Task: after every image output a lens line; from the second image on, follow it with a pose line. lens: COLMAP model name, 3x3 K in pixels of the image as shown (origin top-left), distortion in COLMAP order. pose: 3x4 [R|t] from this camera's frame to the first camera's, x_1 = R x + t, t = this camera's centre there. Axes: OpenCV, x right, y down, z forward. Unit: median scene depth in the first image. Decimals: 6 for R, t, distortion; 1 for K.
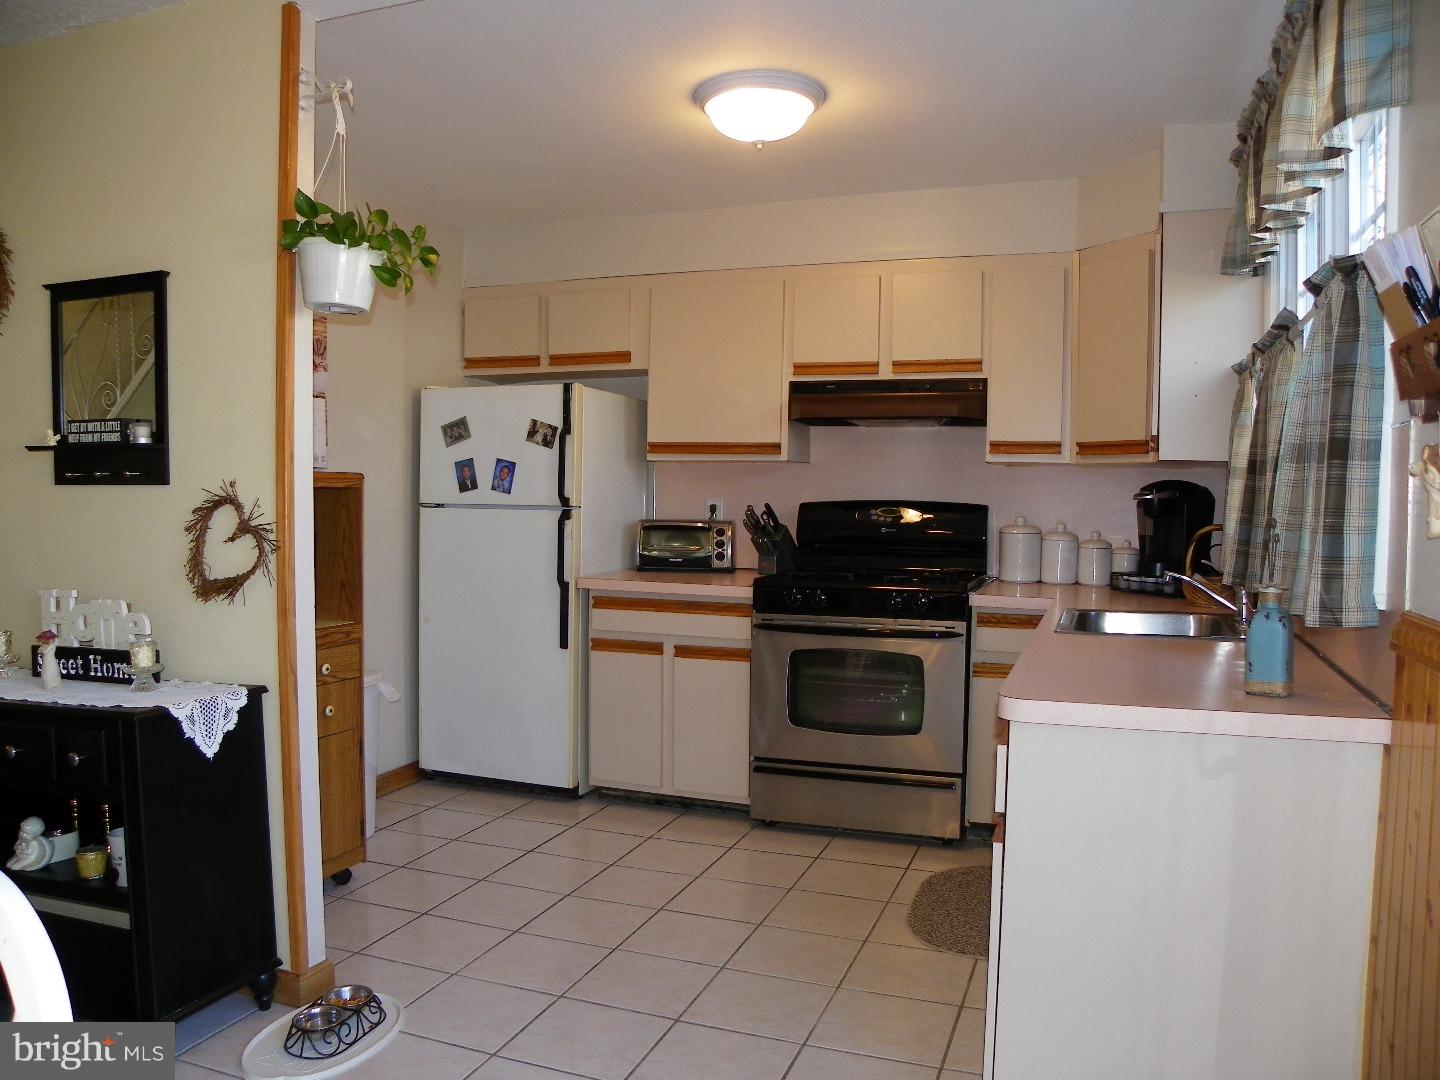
lens RADIAL K [[1092.9, 0, 720.0], [0, 1092.9, 540.0], [0, 0, 1]] dist [-0.111400, 0.004961]
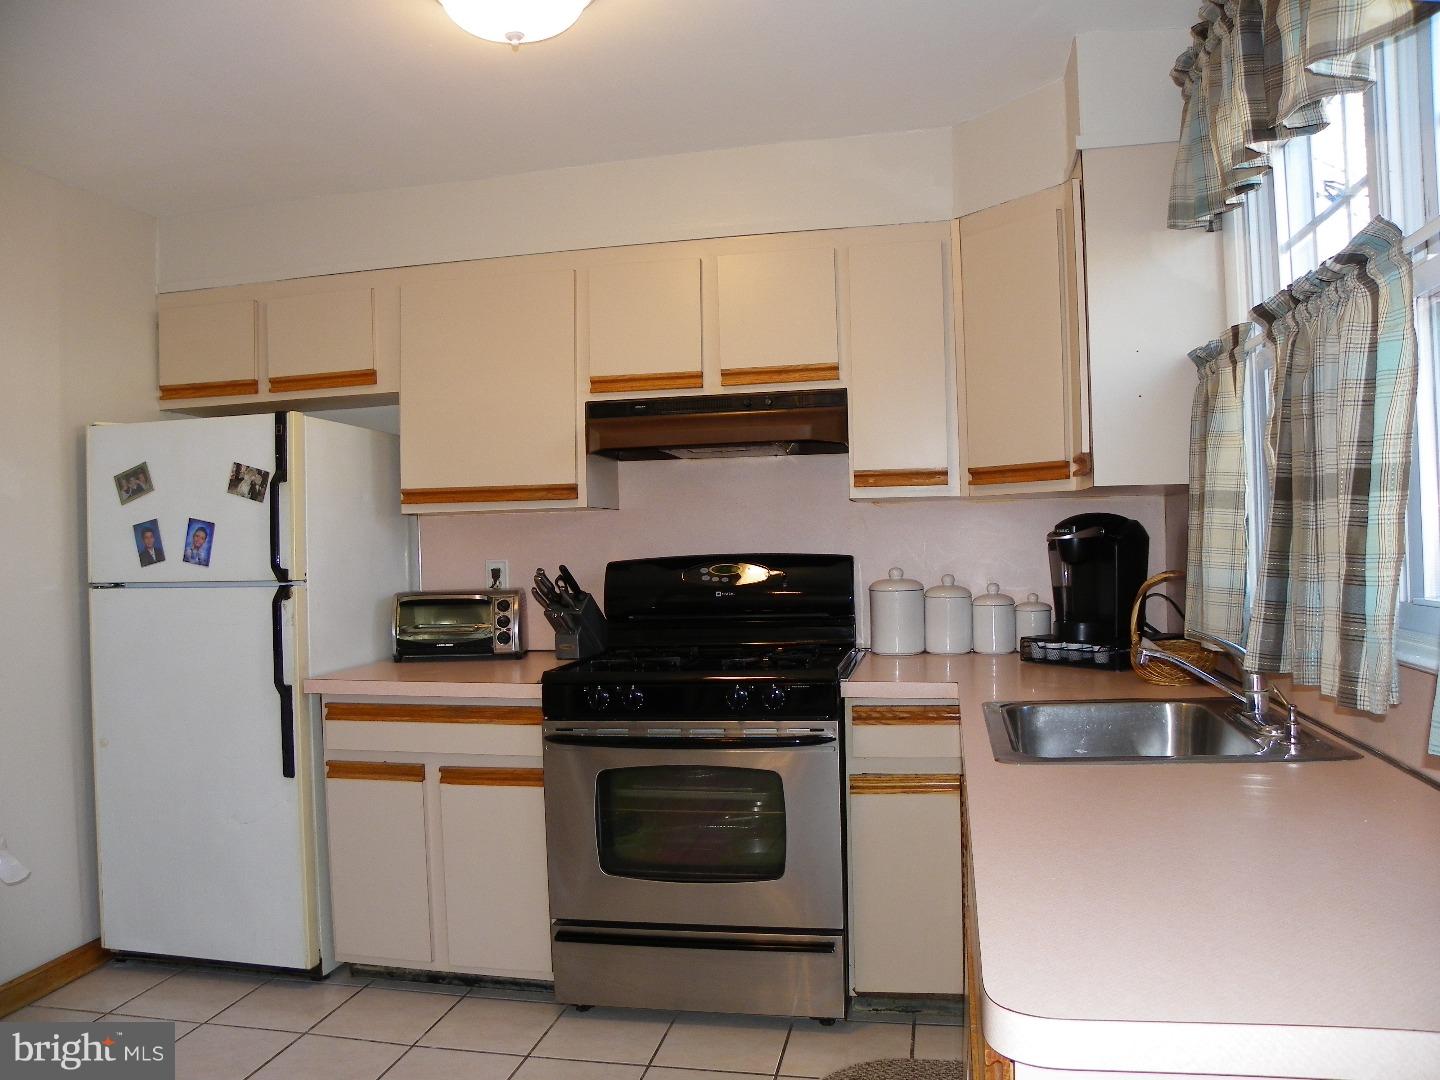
lens RADIAL K [[1092.9, 0, 720.0], [0, 1092.9, 540.0], [0, 0, 1]] dist [-0.111400, 0.004961]
pose [[0.987669, -0.038849, 0.151658, 0.037996], [0.045416, 0.998164, -0.040083, -0.016322], [-0.149822, 0.046477, 0.987620, 0.252678]]
